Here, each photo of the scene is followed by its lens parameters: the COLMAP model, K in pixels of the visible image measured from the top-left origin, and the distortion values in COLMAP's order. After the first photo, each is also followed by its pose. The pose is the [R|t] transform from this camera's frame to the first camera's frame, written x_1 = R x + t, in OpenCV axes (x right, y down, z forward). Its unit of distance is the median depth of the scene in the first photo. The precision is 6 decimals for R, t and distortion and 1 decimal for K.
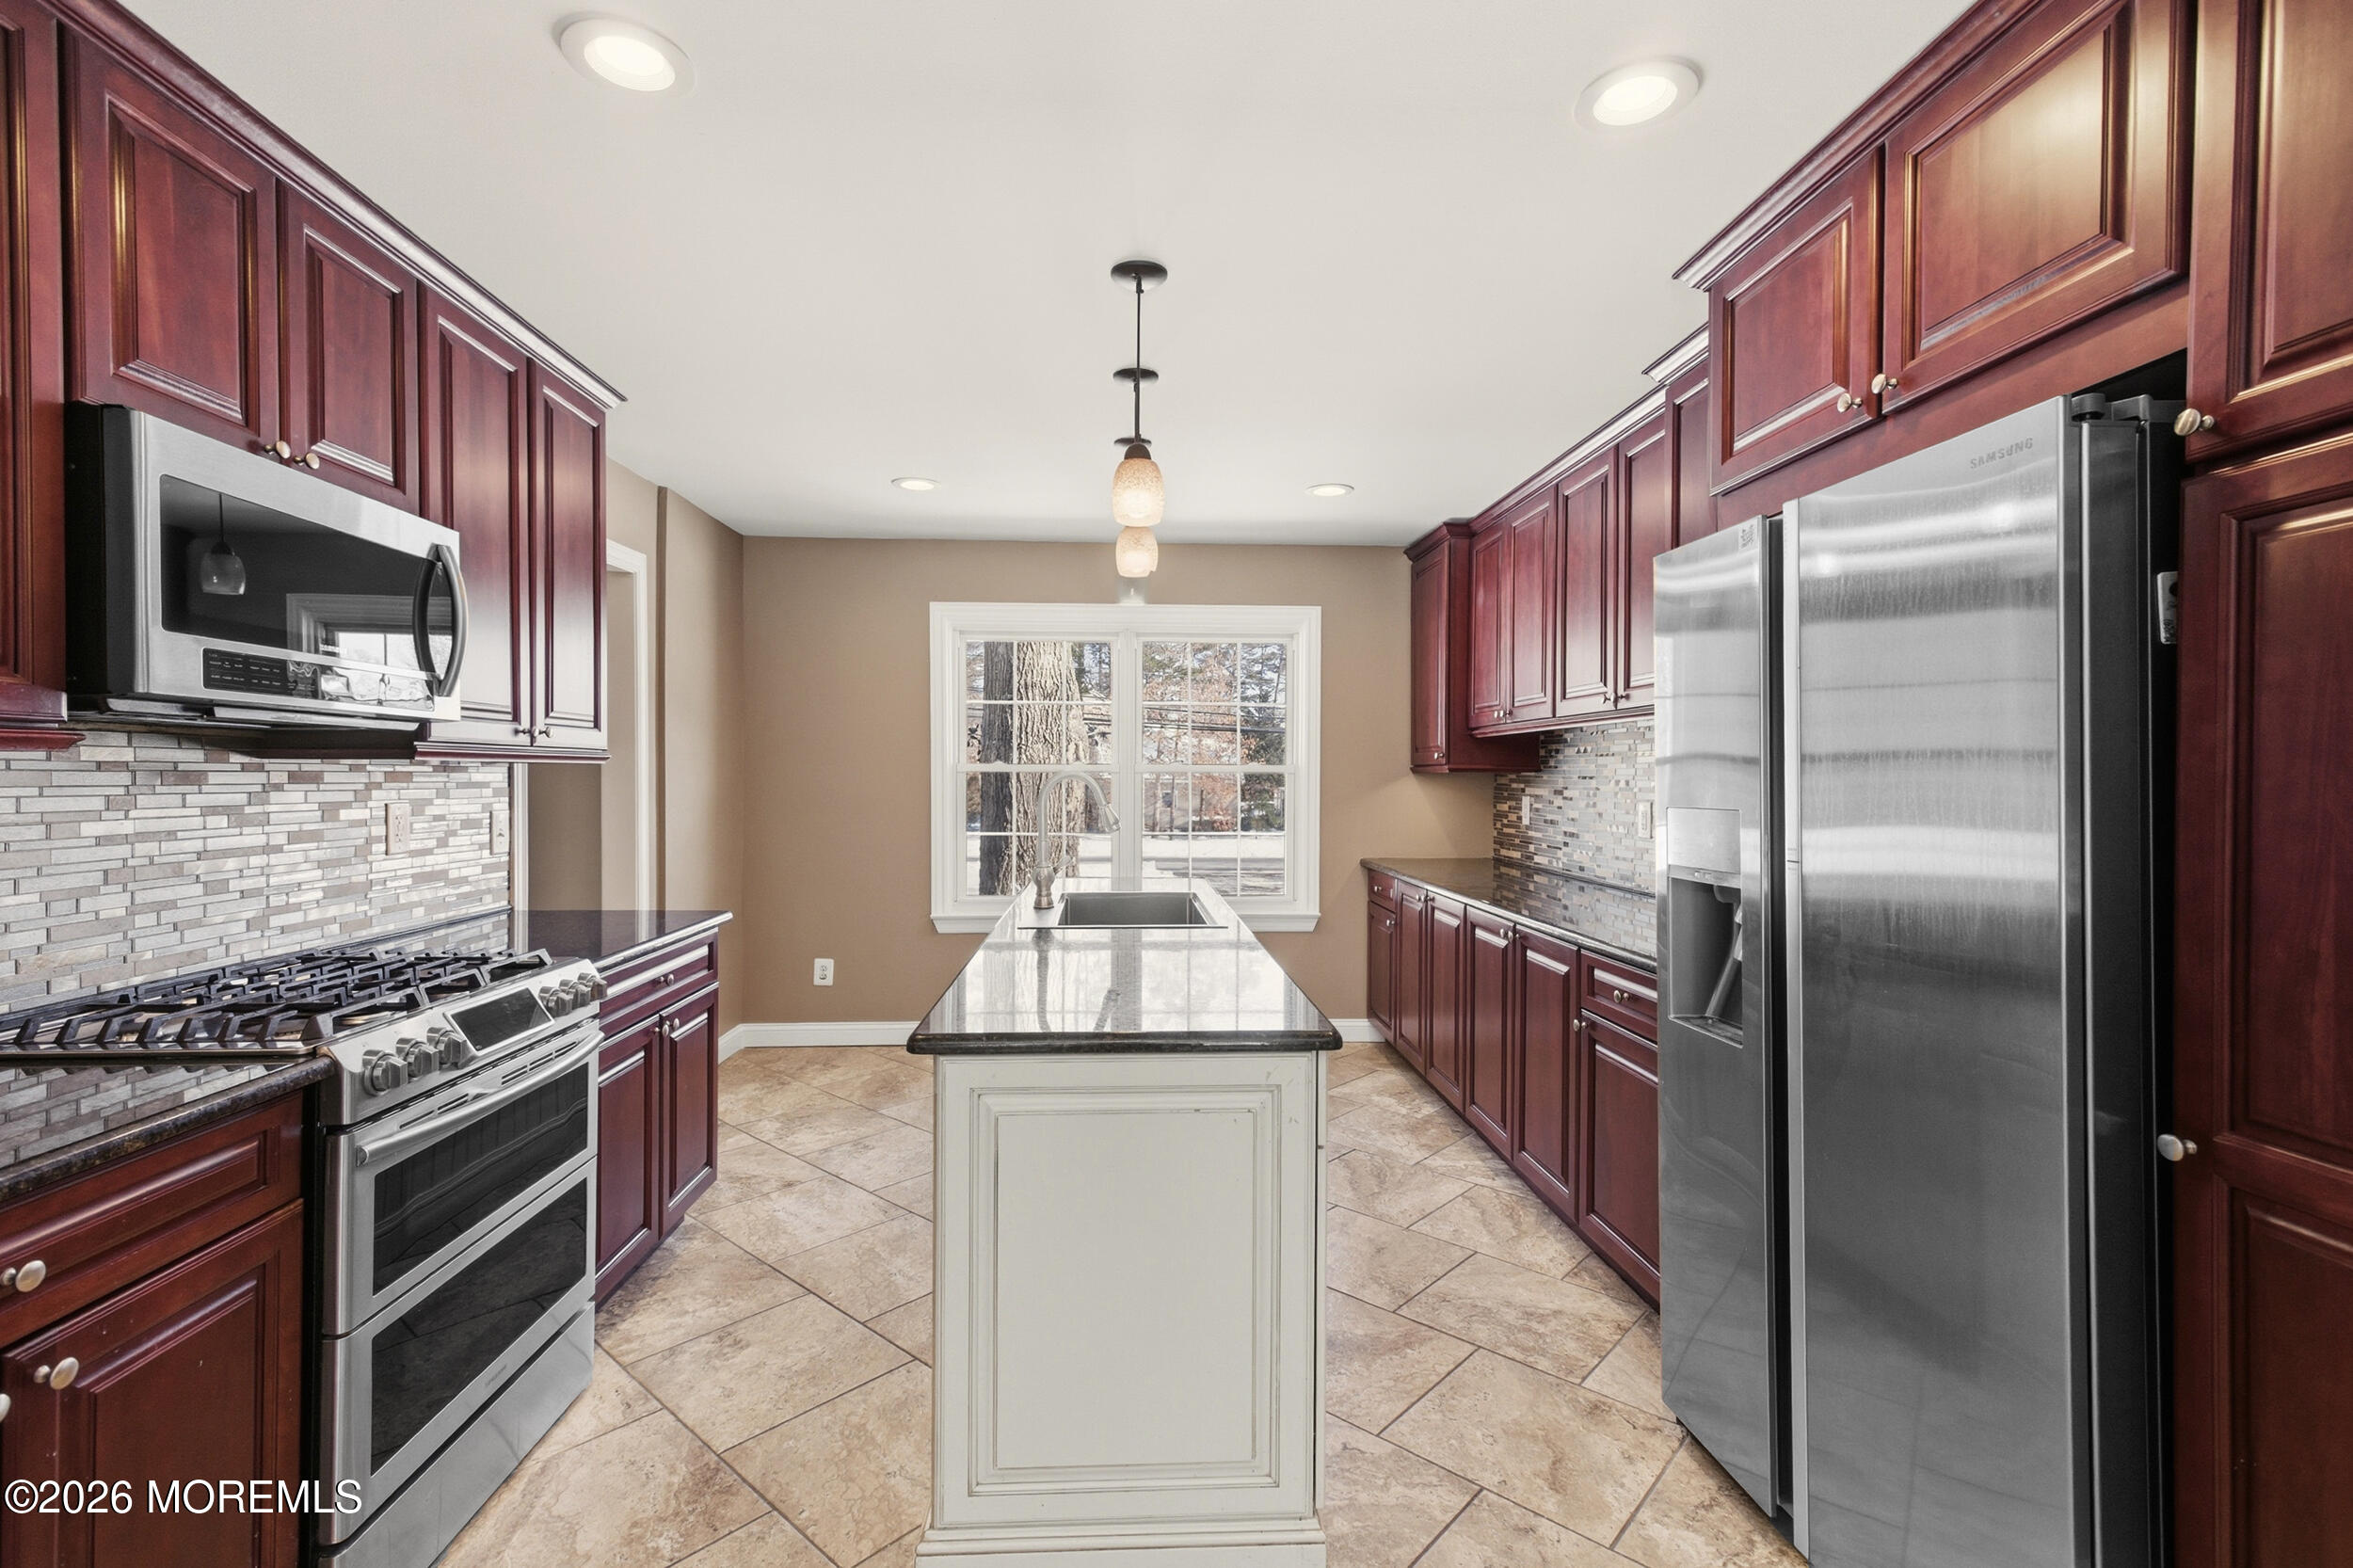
lens RADIAL K [[1041.1, 0, 1158.5], [0, 1041.1, 788.6], [0, 0, 1]] dist [0.012569, 0.000717]
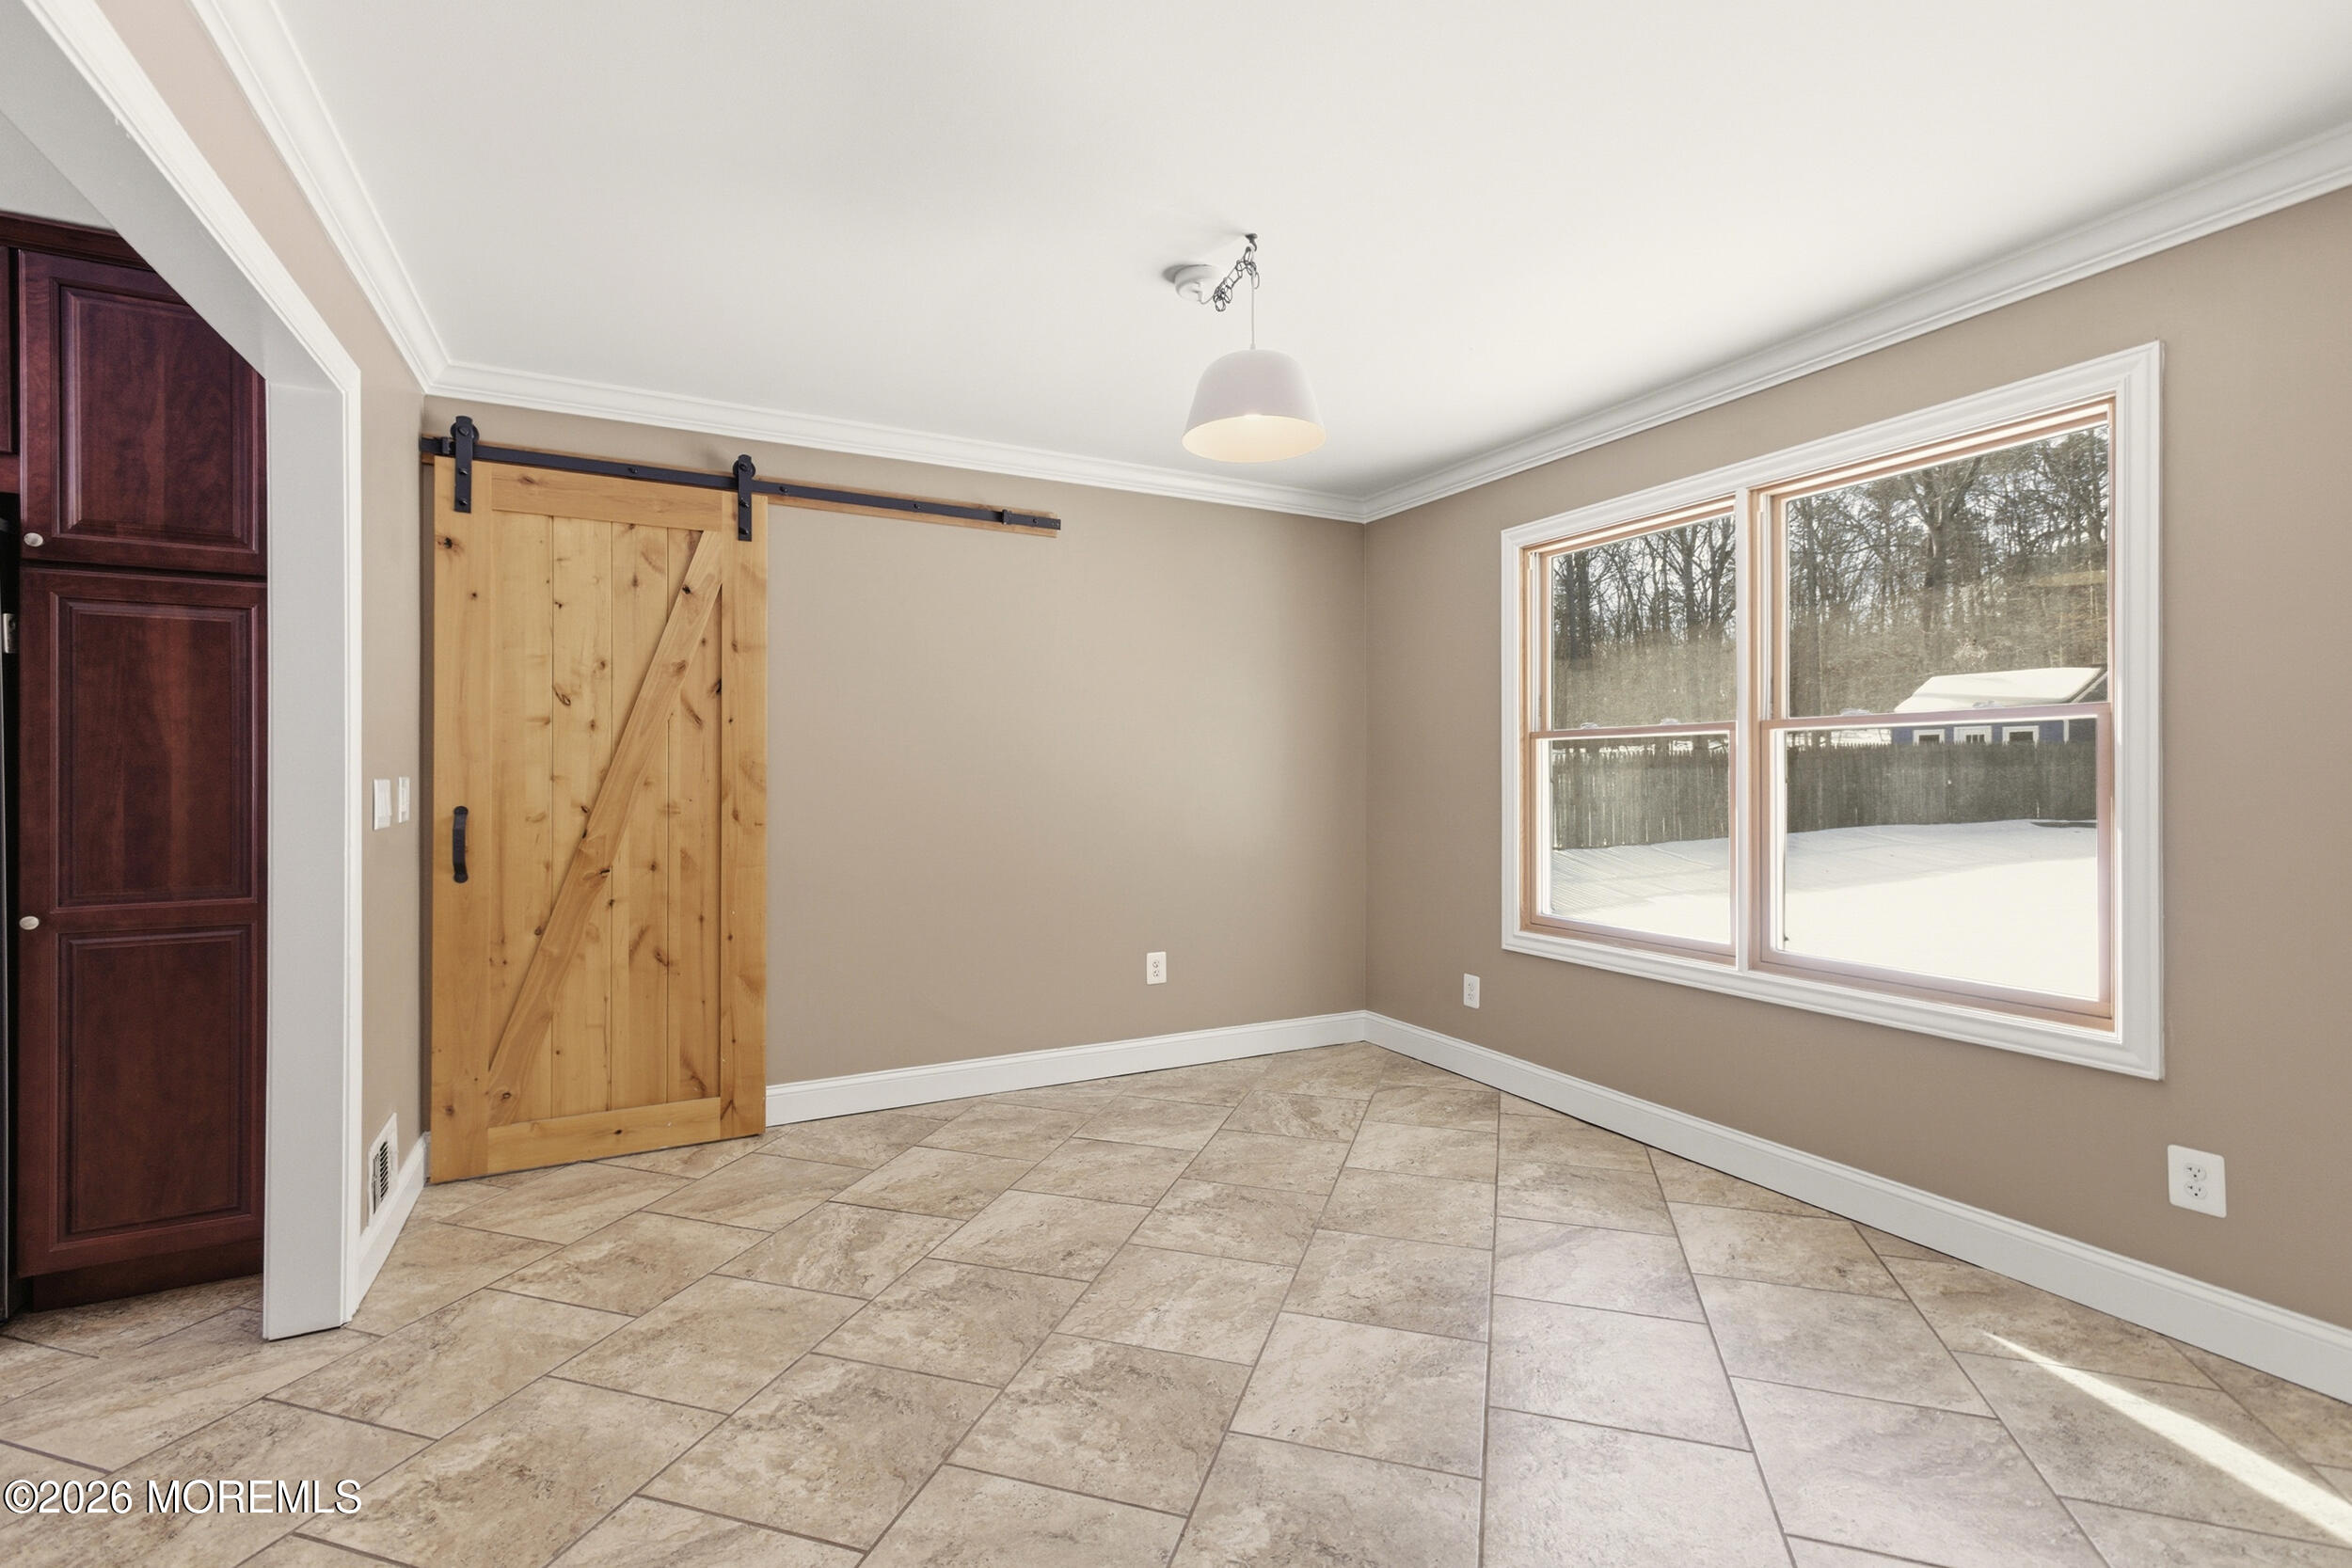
lens RADIAL K [[1040.5, 0, 1181.7], [0, 1040.5, 787.1], [0, 0, 1]] dist [0.012569, 0.000717]
pose [[-0.404318, -0.013942, 0.914512, -0.864150], [0.005982, 0.999822, 0.017887, 0.042300], [-0.914599, 0.012702, -0.404163, -0.063127]]
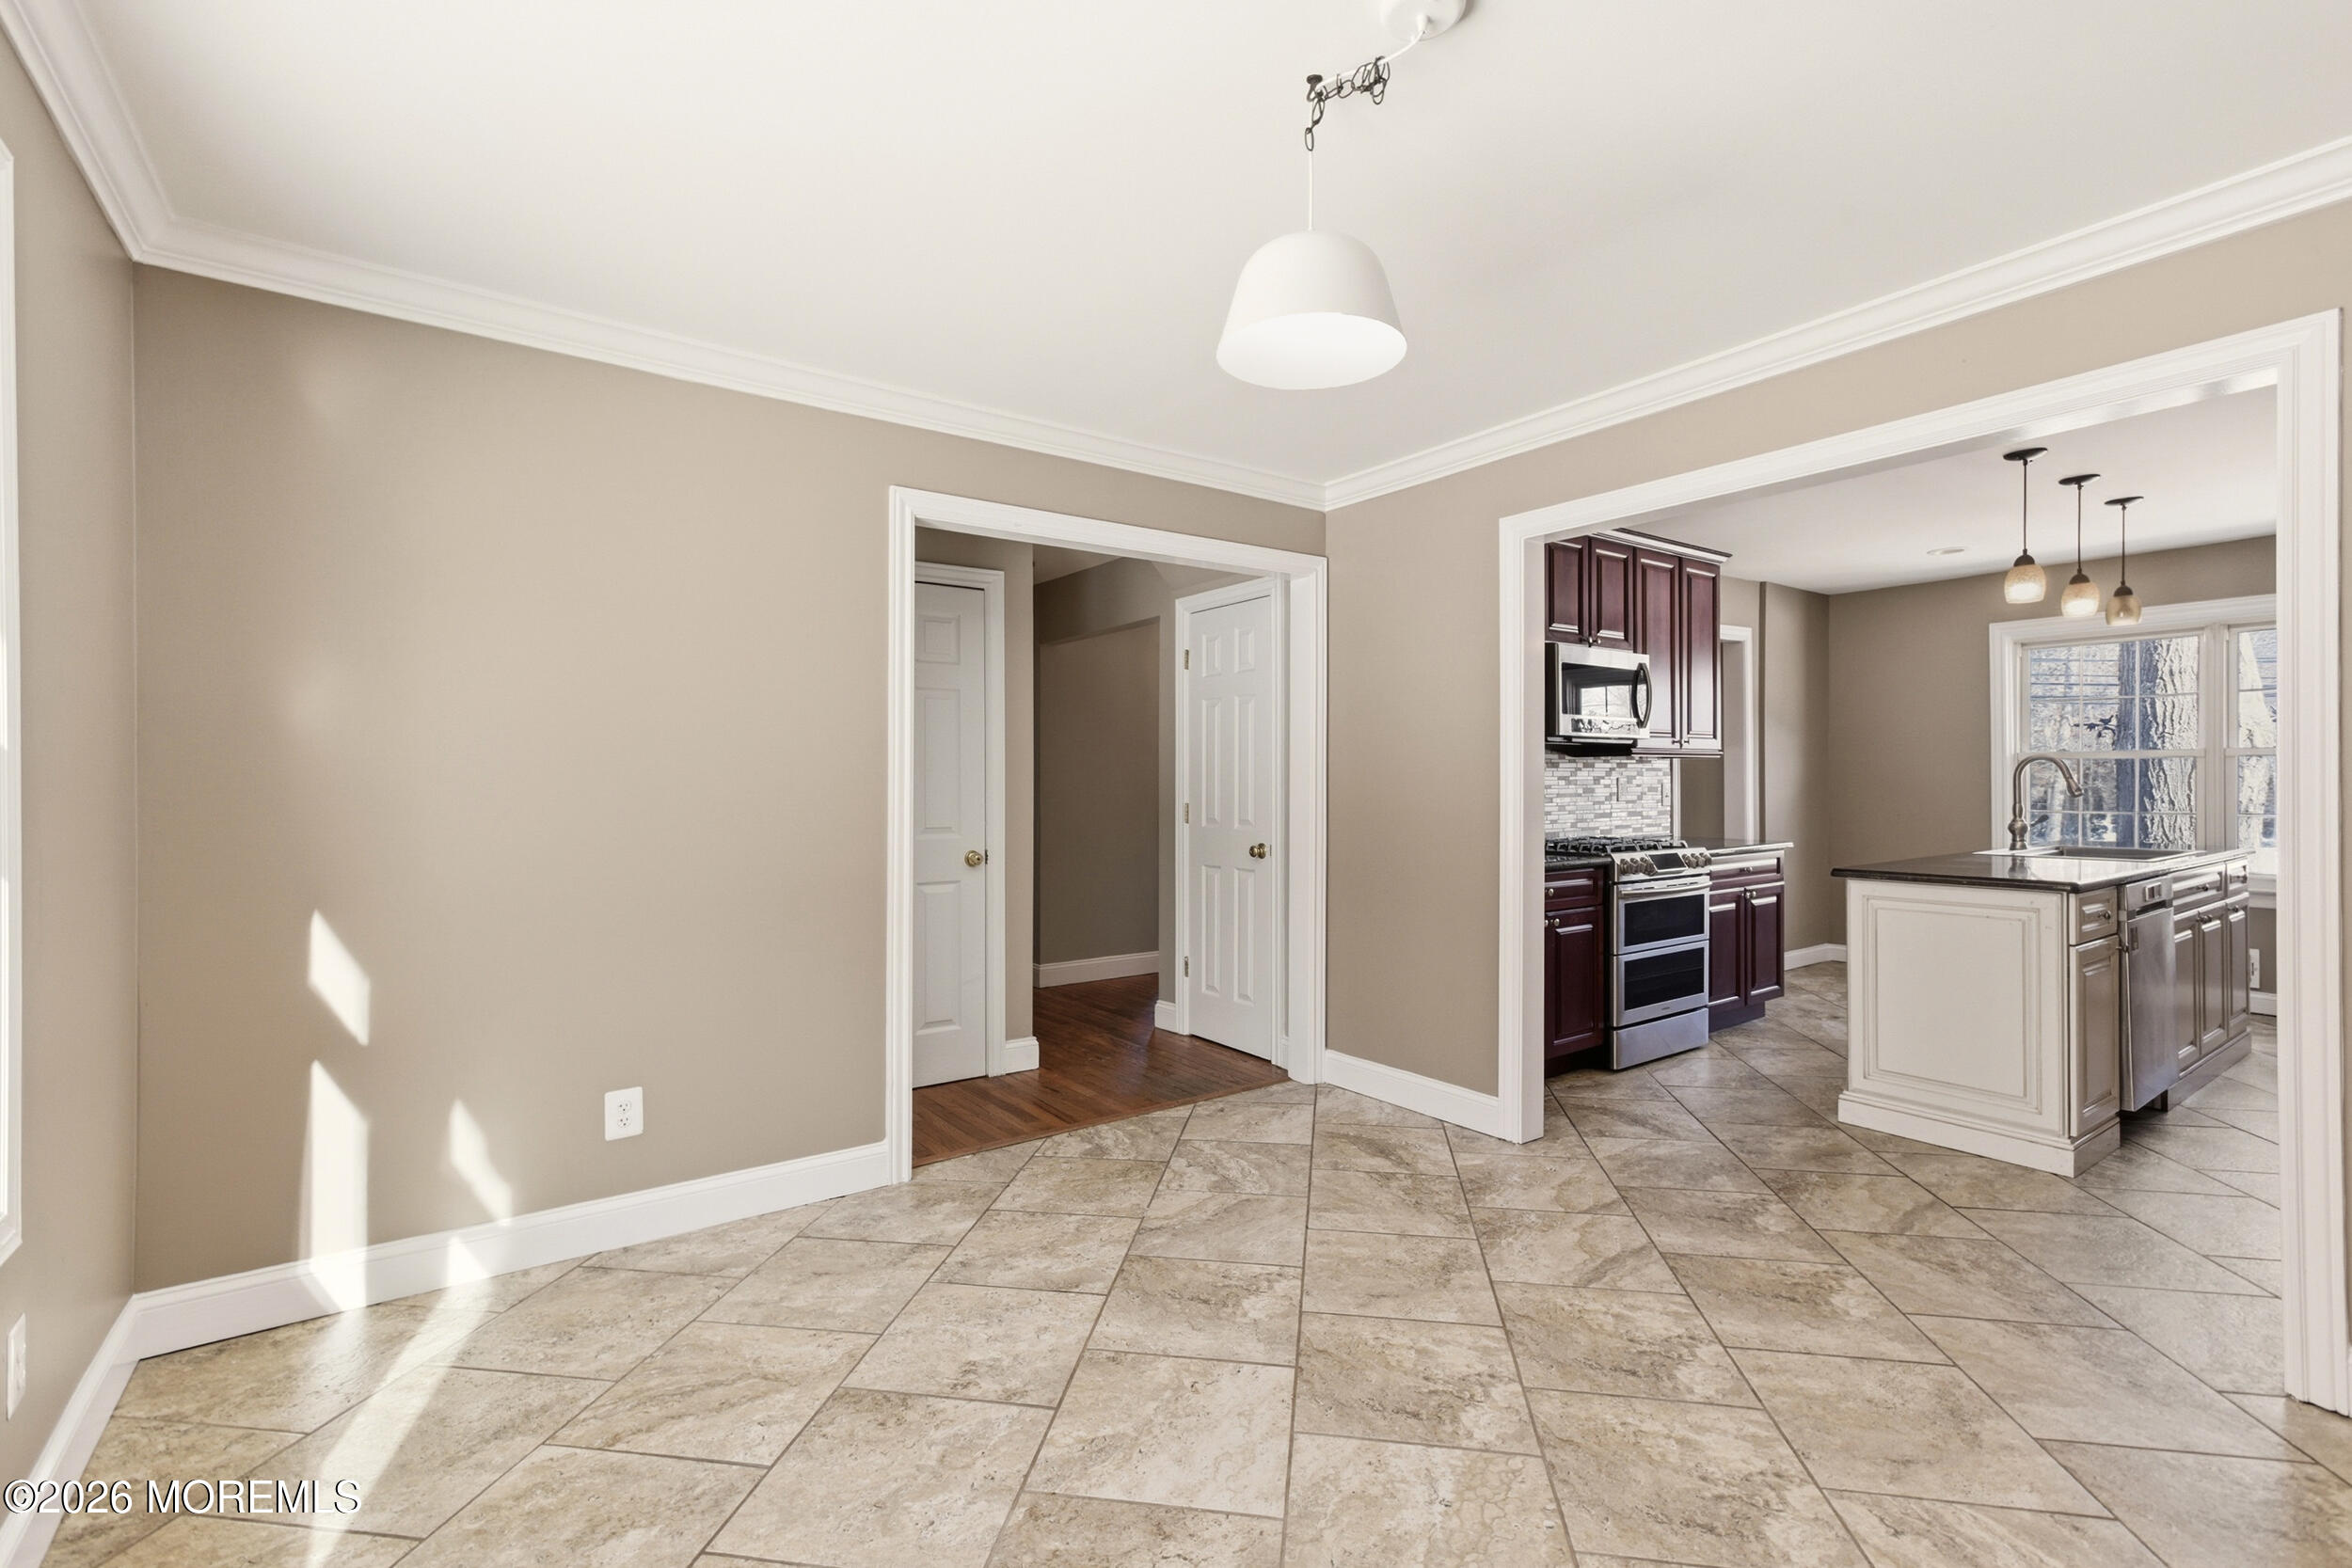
lens RADIAL K [[1040.5, 0, 1184.8], [0, 1040.5, 781.9], [0, 0, 1]] dist [0.012569, 0.000717]
pose [[0.543933, -0.005283, -0.839112, 0.677789], [-0.003080, 0.999961, -0.008292, 0.050847], [0.839123, 0.007094, 0.543895, -1.068177]]
